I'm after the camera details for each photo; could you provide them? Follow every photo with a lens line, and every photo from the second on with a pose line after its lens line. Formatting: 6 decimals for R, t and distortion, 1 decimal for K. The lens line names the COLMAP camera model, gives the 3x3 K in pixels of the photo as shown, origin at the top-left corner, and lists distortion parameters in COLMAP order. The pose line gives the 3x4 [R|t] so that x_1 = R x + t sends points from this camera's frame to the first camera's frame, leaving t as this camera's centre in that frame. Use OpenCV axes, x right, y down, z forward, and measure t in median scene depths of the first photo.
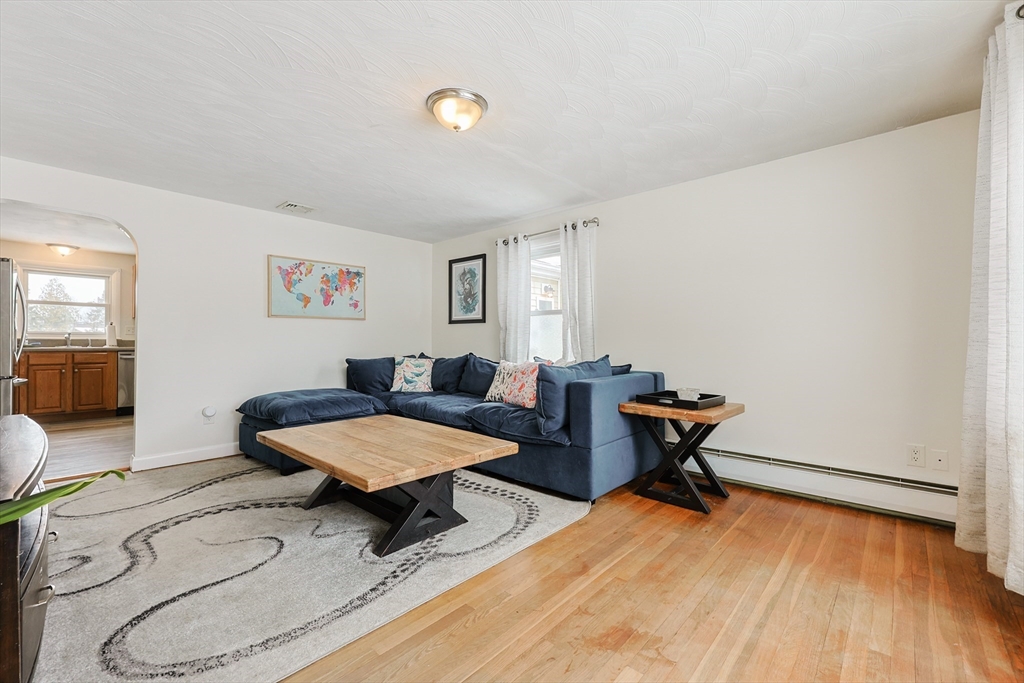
lens RADIAL K [[429.6, 0, 514.6], [0, 429.6, 339.4], [0, 0, 1]] dist [-0.000736, 0.000029]
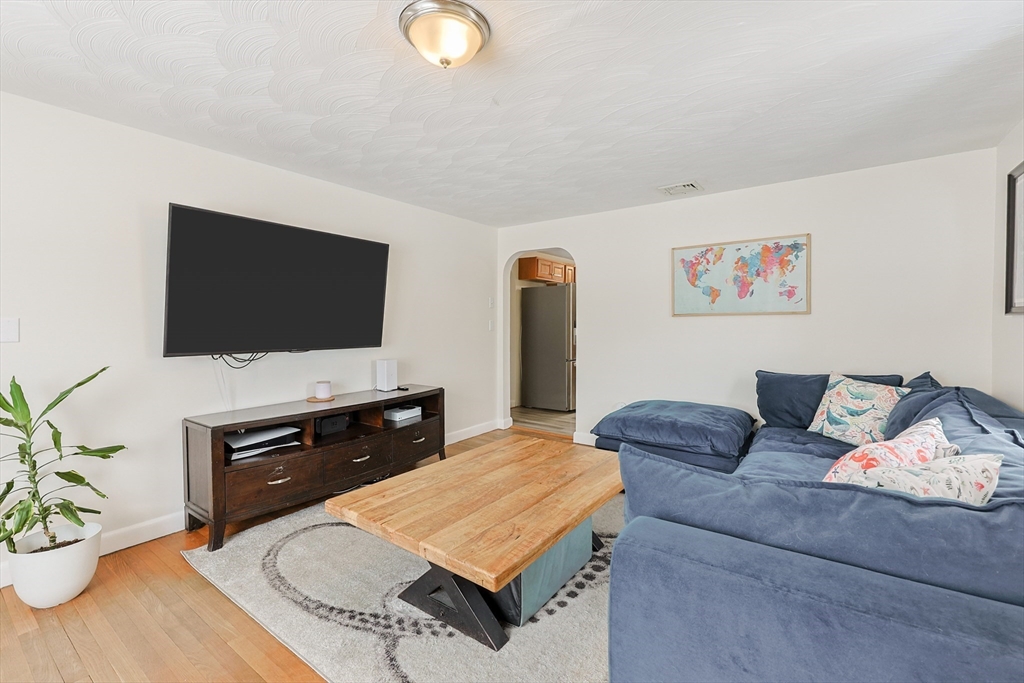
lens RADIAL K [[434.8, 0, 511.2], [0, 434.8, 334.3], [0, 0, 1]] dist [-0.002346, -0.000374]
pose [[0.114887, 0.022688, -0.993119, 0.291896], [0.007542, 0.999690, 0.023711, -0.037202], [0.993350, -0.010214, 0.114680, 0.522155]]
